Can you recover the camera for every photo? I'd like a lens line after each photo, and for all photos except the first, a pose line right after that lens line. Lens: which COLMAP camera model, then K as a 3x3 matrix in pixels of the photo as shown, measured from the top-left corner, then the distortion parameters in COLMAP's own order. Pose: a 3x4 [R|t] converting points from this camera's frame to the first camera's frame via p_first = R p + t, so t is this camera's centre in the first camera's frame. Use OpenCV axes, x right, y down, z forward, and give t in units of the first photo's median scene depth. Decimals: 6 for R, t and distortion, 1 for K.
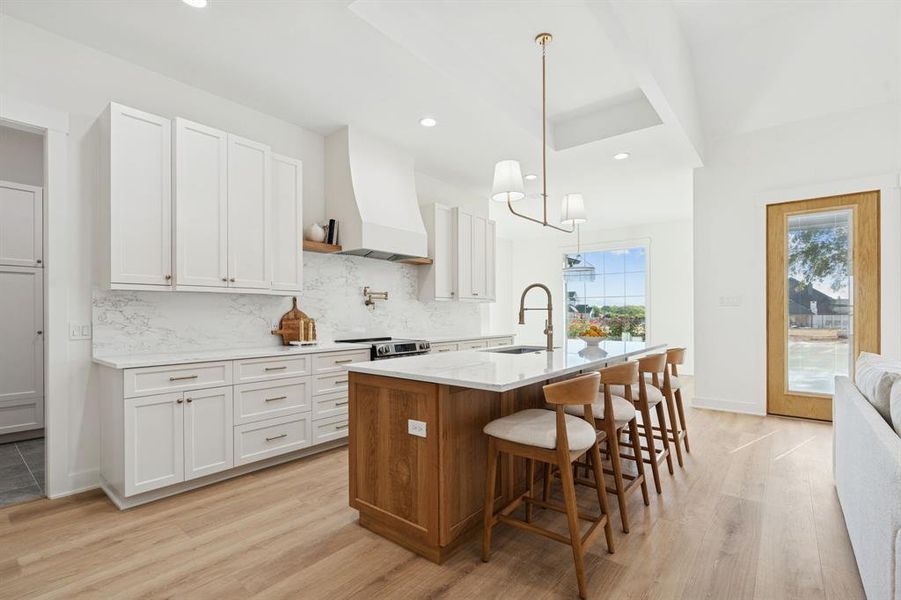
lens RADIAL K [[414.3, 0, 453.4], [0, 414.3, 310.2], [0, 0, 1]] dist [-0.001146, -0.000115]
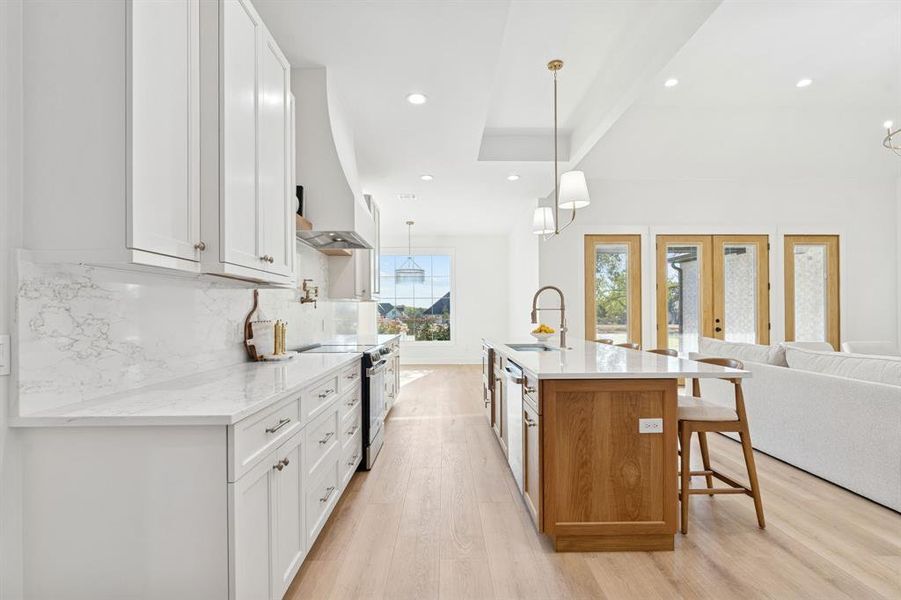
lens RADIAL K [[414.3, 0, 453.4], [0, 414.3, 310.2], [0, 0, 1]] dist [-0.001146, -0.000115]
pose [[0.765845, 0.003823, 0.643014, -0.693565], [-0.003454, 0.999992, -0.001831, 0.002865], [-0.643016, -0.000819, 0.765852, 0.332730]]
